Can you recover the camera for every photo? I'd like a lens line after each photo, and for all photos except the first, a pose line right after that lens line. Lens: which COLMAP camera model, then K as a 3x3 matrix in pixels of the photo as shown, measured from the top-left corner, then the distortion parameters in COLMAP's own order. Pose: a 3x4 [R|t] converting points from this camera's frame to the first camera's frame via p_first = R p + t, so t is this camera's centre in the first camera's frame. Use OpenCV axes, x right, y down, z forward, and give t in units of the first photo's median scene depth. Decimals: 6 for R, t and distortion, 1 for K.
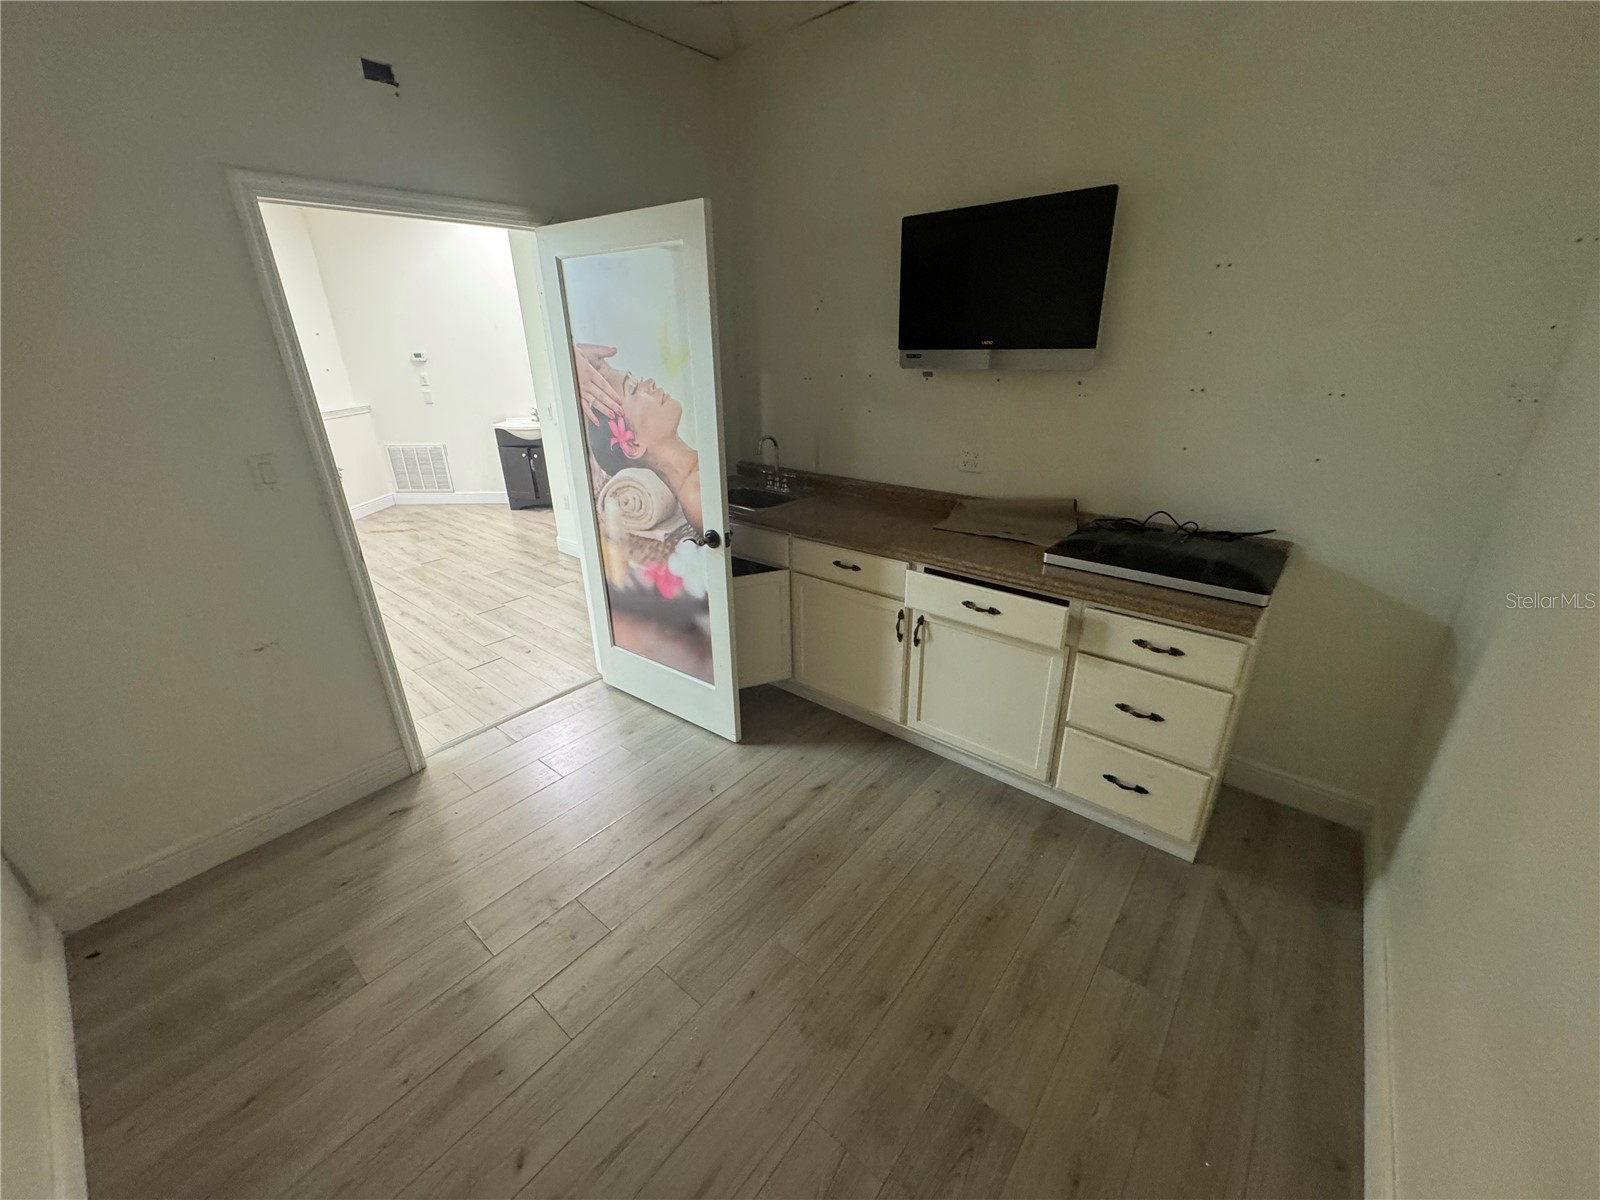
lens RADIAL K [[632.1, 0, 799.3], [0, 632.1, 601.1], [0, 0, 1]] dist [0.000786, 0.000226]
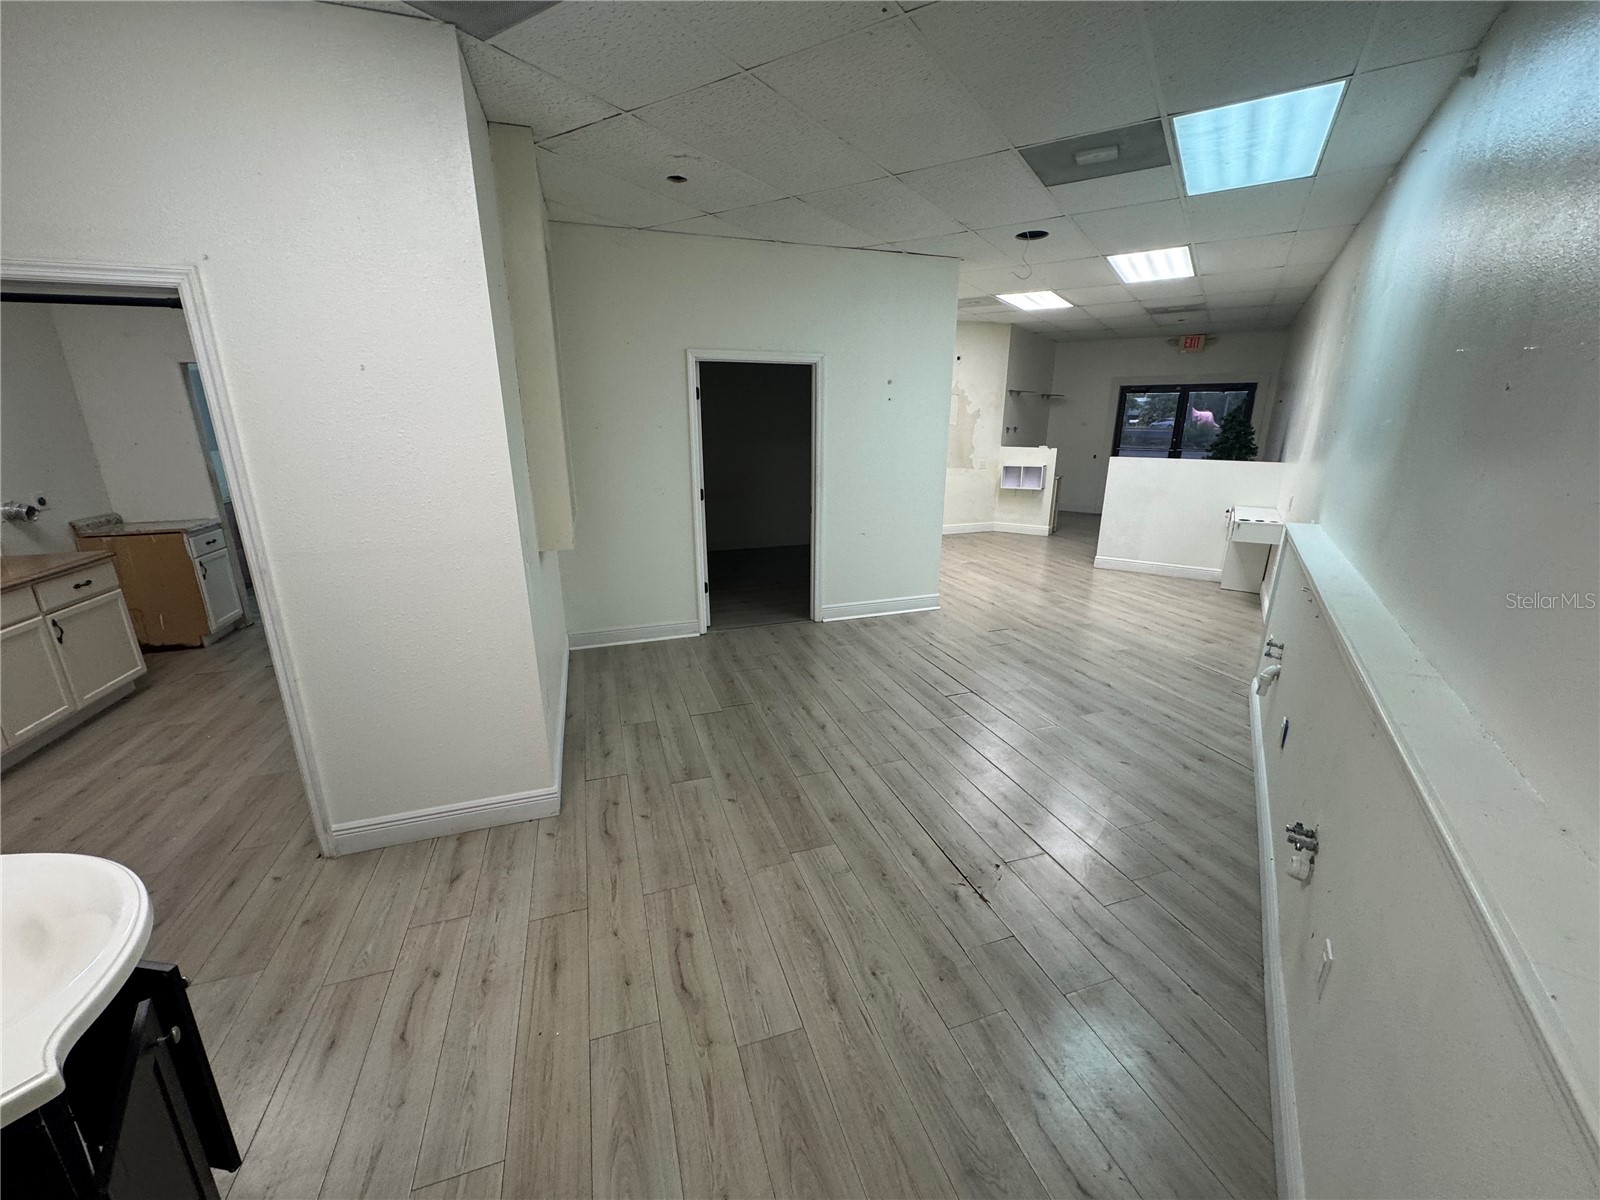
lens RADIAL K [[632.1, 0, 799.3], [0, 632.1, 601.1], [0, 0, 1]] dist [0.000786, 0.000226]
pose [[-0.852831, -0.130623, 0.505586, -0.646278], [0.210638, 0.799892, 0.561966, -0.381867], [-0.477820, 0.585757, -0.654658, 0.945311]]
